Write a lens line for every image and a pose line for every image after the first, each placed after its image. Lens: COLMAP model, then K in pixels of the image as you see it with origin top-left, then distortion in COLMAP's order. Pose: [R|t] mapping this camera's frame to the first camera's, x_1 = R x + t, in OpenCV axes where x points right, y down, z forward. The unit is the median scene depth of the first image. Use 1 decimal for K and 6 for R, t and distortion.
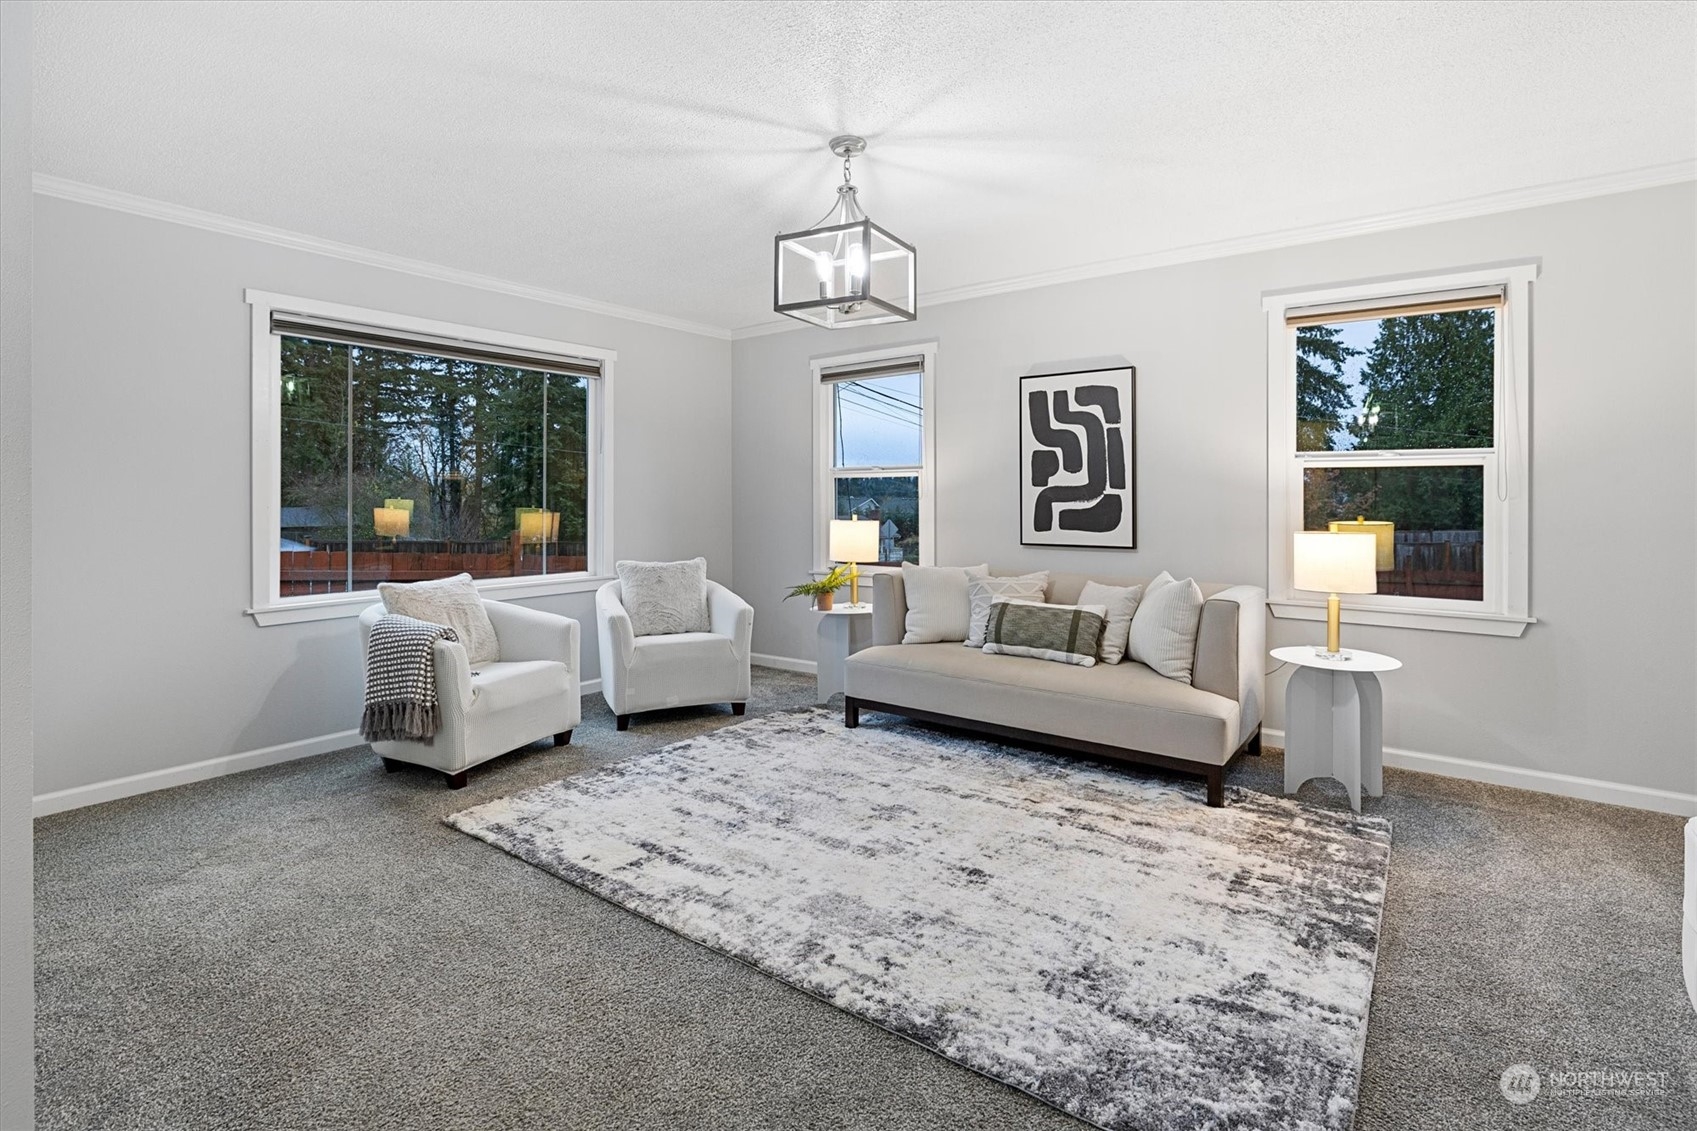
lens RADIAL K [[827.5, 0, 839.5], [0, 827.5, 489.4], [0, 0, 1]] dist [0.000066, 0.000210]
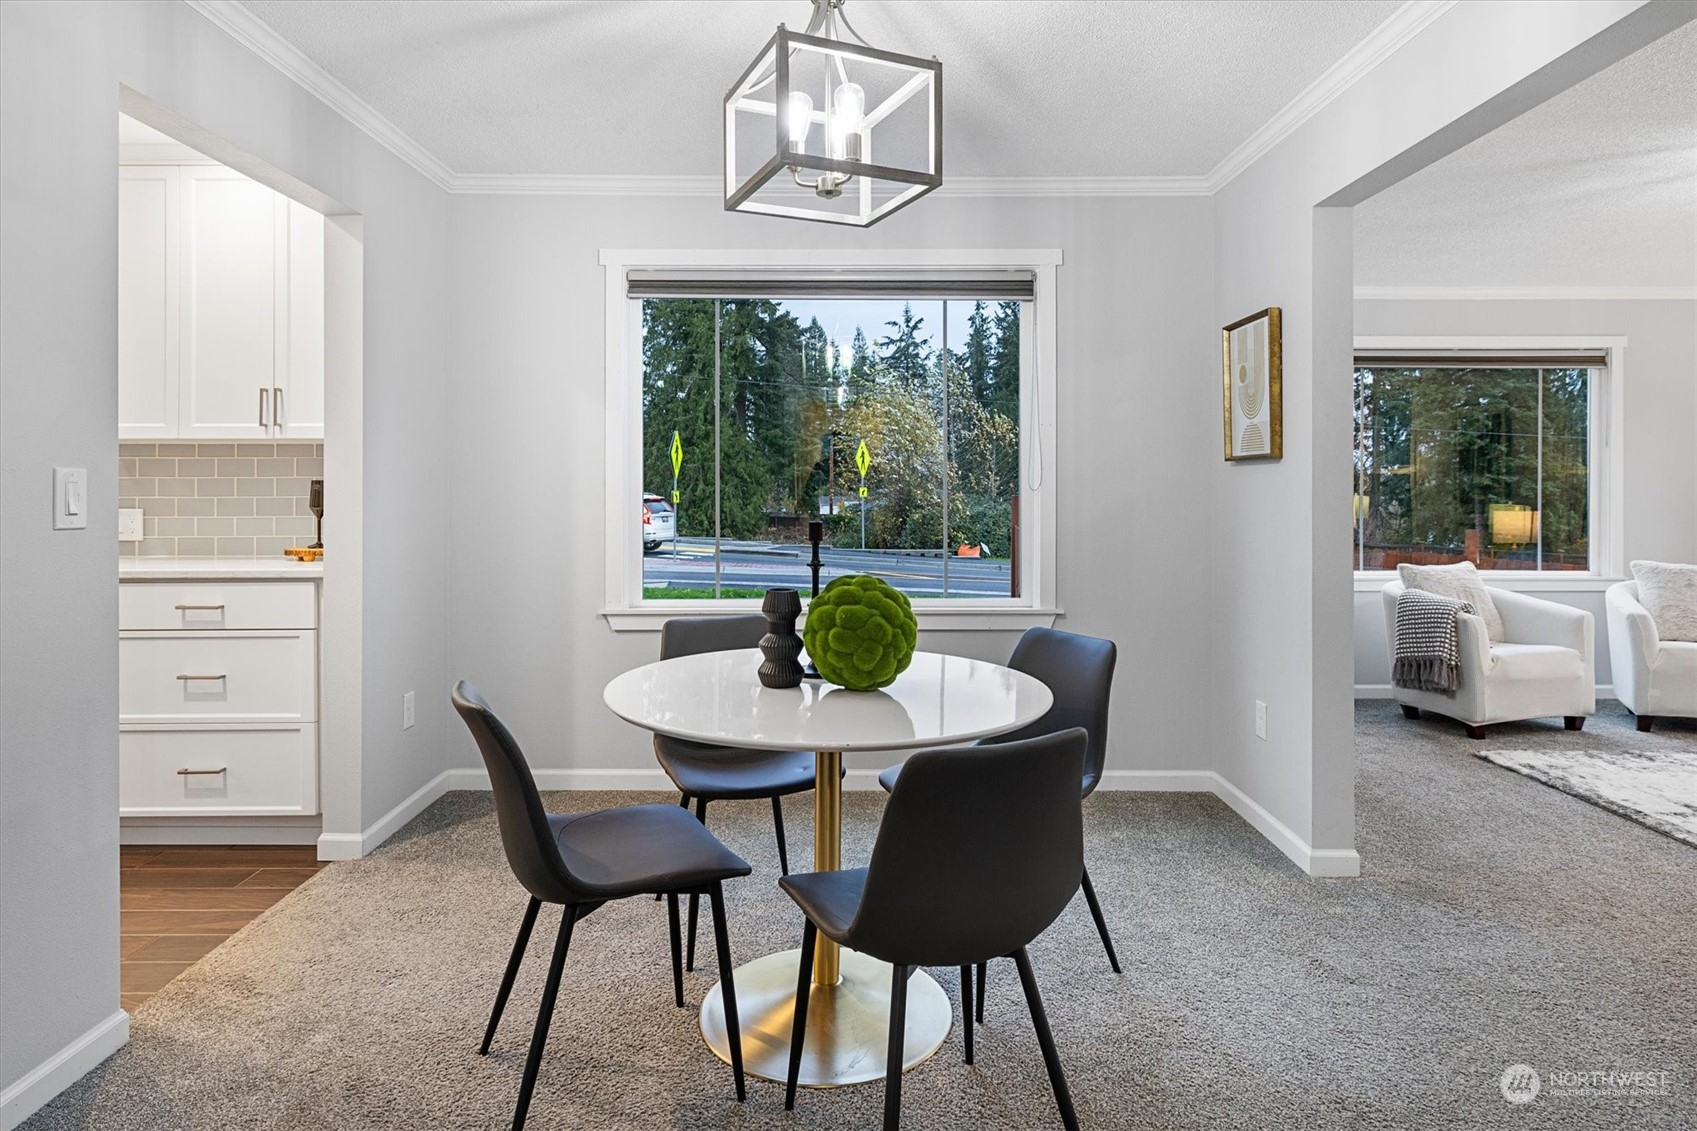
lens RADIAL K [[965.2, 0, 845.8], [0, 965.2, 495.3], [0, 0, 1]] dist [-0.001321, -0.000914]
pose [[0.613243, 0.001851, -0.789892, 0.077222], [0.007356, 0.999941, 0.008054, -0.006146], [0.789860, -0.010750, 0.613193, -0.573685]]
